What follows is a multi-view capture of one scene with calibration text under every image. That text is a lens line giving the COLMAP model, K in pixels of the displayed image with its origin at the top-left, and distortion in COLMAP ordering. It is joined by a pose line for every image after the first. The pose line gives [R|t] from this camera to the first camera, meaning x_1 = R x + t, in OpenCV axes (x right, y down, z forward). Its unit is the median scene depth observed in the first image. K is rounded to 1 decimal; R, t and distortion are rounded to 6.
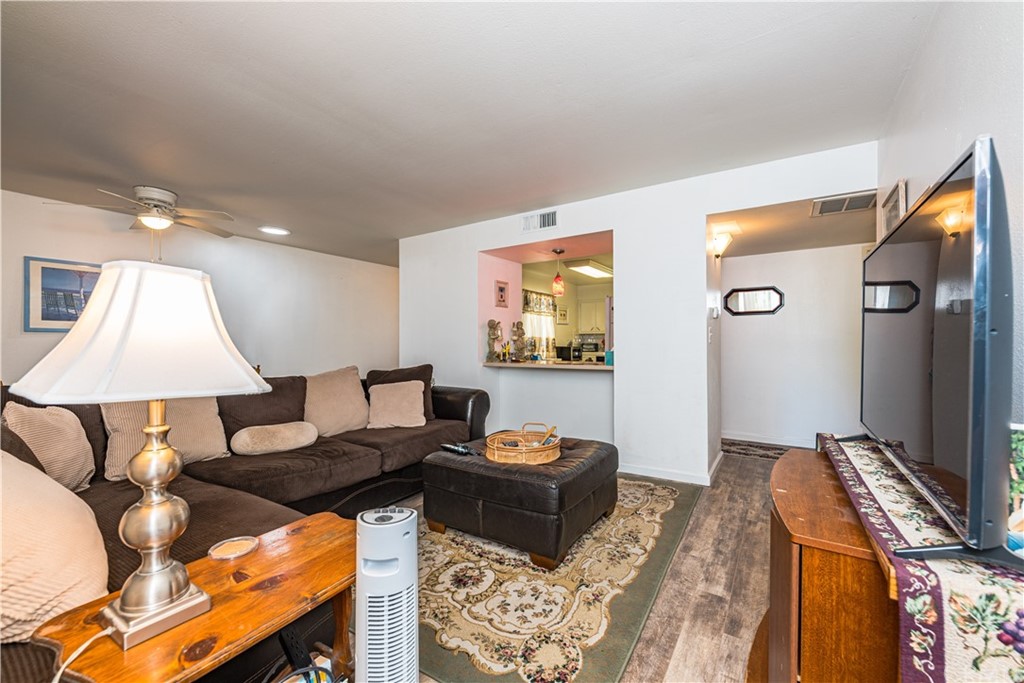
lens RADIAL K [[415.7, 0, 516.0], [0, 415.7, 343.5], [0, 0, 1]] dist [-0.001705, -0.000288]
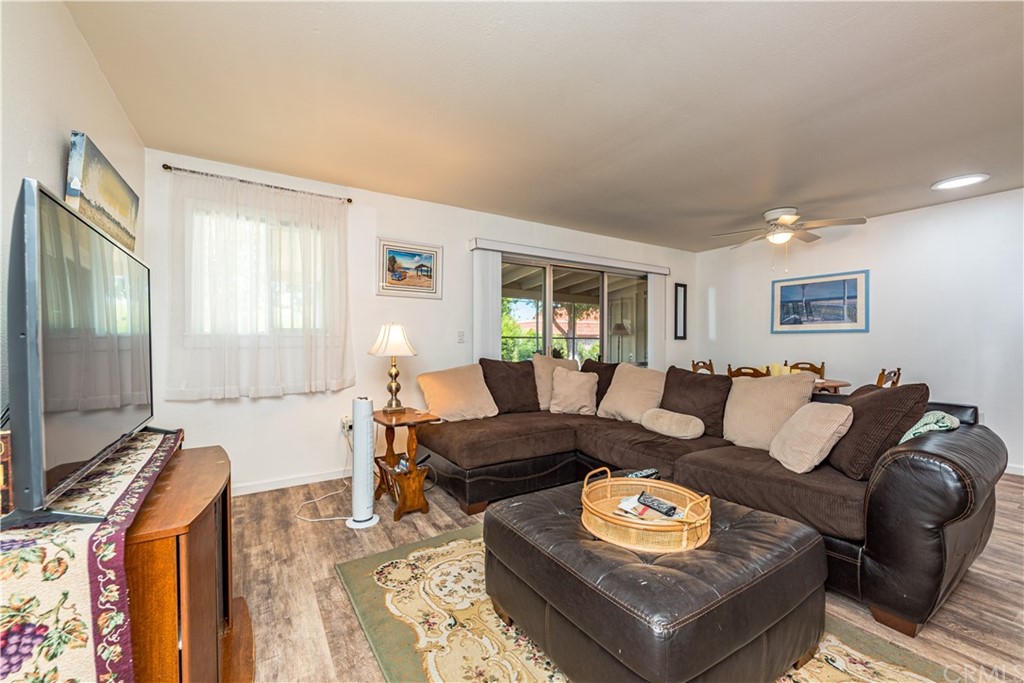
lens RADIAL K [[415.7, 0, 514.9], [0, 415.7, 343.1], [0, 0, 1]] dist [-0.001705, -0.000288]
pose [[-0.419694, 0.005158, -0.907651, 1.051276], [-0.005624, 0.999950, 0.008282, -0.006751], [0.907648, 0.008580, -0.419644, 1.742472]]
